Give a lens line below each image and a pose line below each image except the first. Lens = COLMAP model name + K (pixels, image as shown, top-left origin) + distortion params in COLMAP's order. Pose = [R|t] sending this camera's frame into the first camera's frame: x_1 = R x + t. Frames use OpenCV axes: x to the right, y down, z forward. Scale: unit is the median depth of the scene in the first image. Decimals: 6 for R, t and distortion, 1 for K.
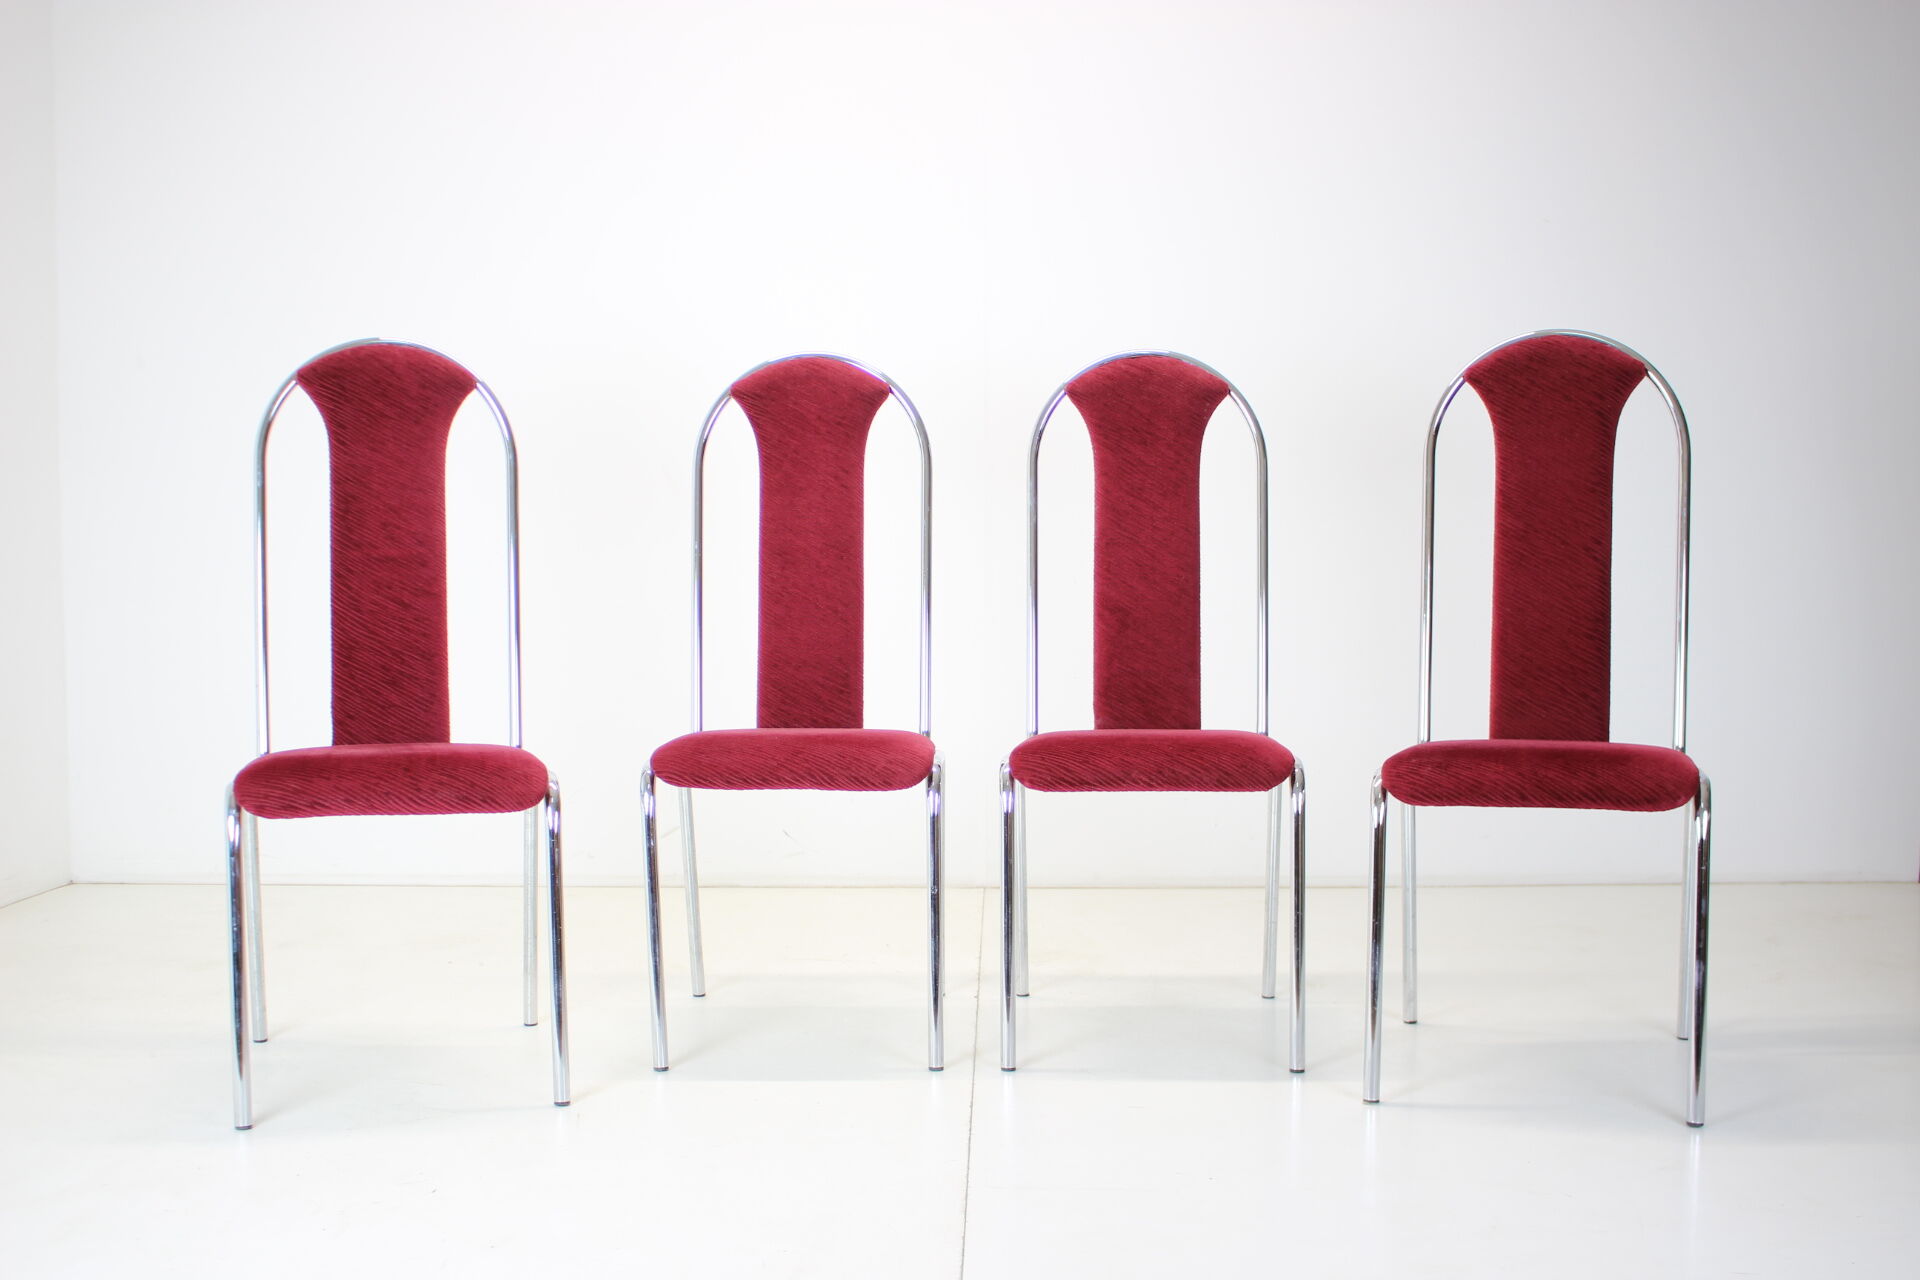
lens RADIAL K [[2004.7, 0, 957.2], [0, 2004.7, 592.5], [0, 0, 1]] dist [-0.111088, 0.008513]
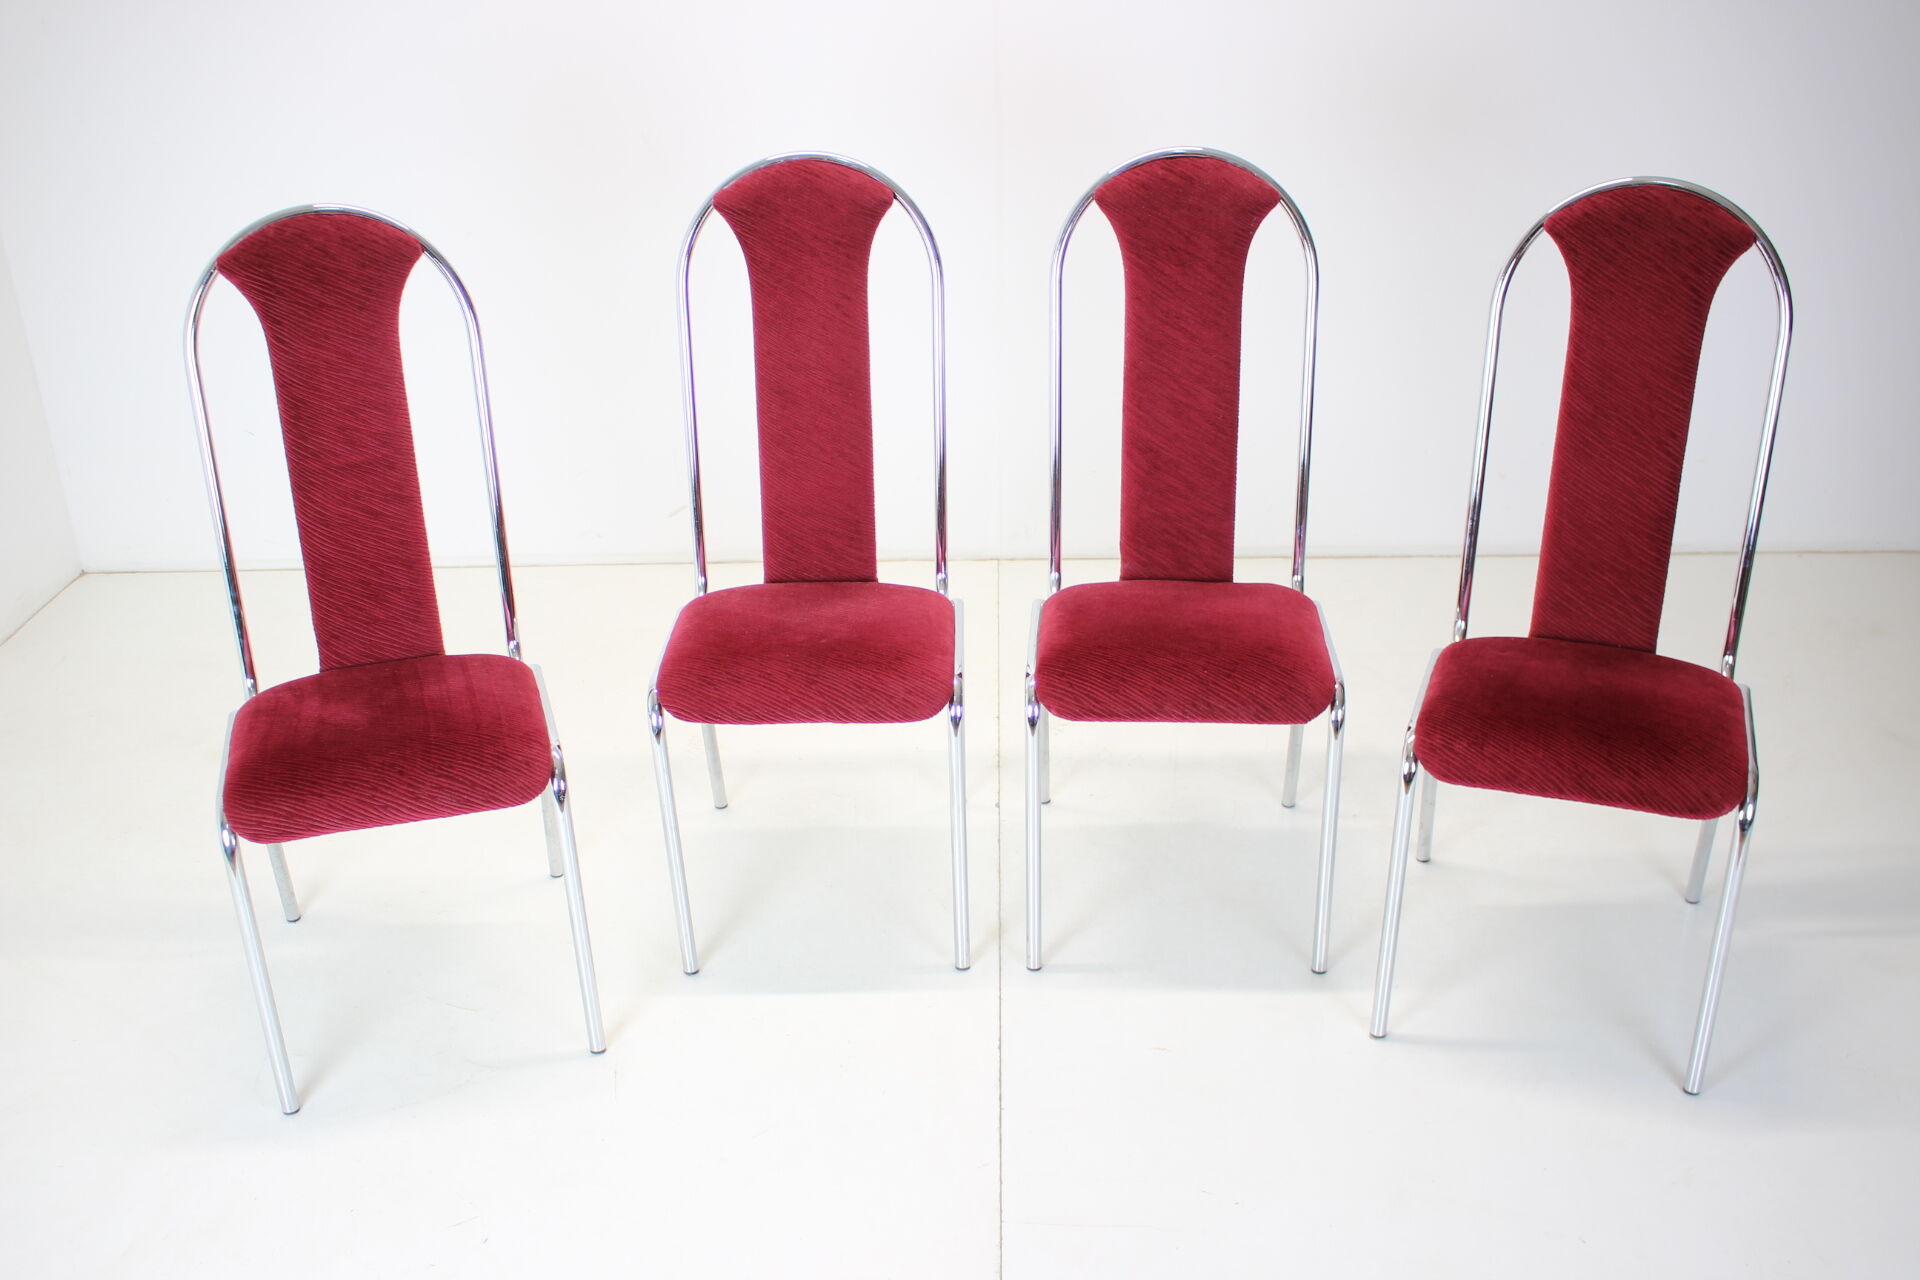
lens RADIAL K [[1888.7, 0, 960.0], [0, 1888.7, 640.0], [0, 0, 1]] dist [-0.139329, 0.141636]
pose [[0.999864, -0.016482, 0.000641, -0.008633], [0.014734, 0.909977, 0.414397, -0.272689], [-0.007414, -0.414331, 0.910096, 0.174832]]
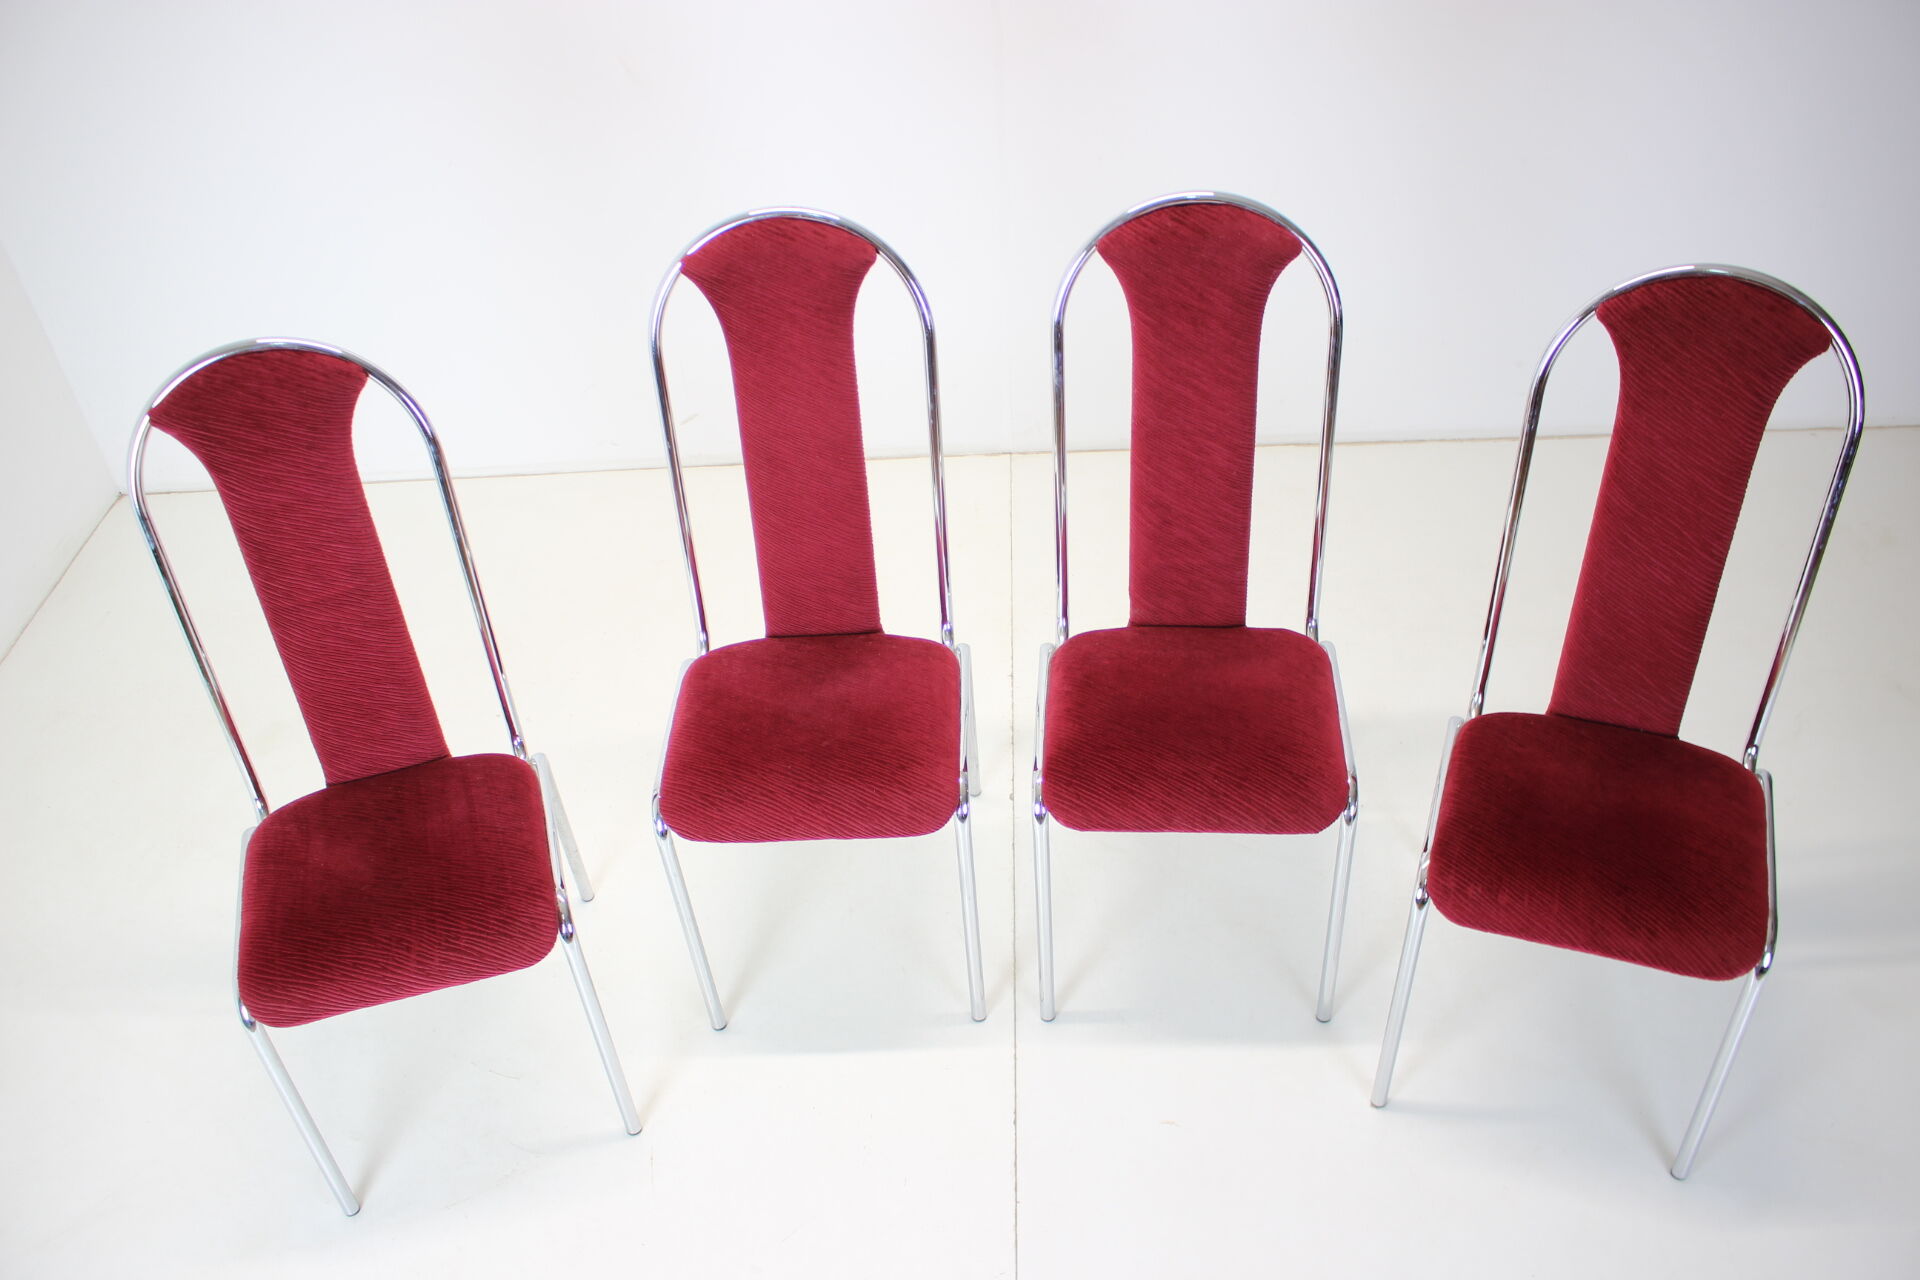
lens RADIAL K [[1676.3, 0, 961.4], [0, 1676.3, 664.4], [0, 0, 1]] dist [-0.159209, 0.163163]
pose [[0.998547, -0.043708, -0.031510, 0.014076], [0.053712, 0.761075, 0.646436, -0.415813], [-0.004273, -0.647190, 0.762317, 0.398259]]
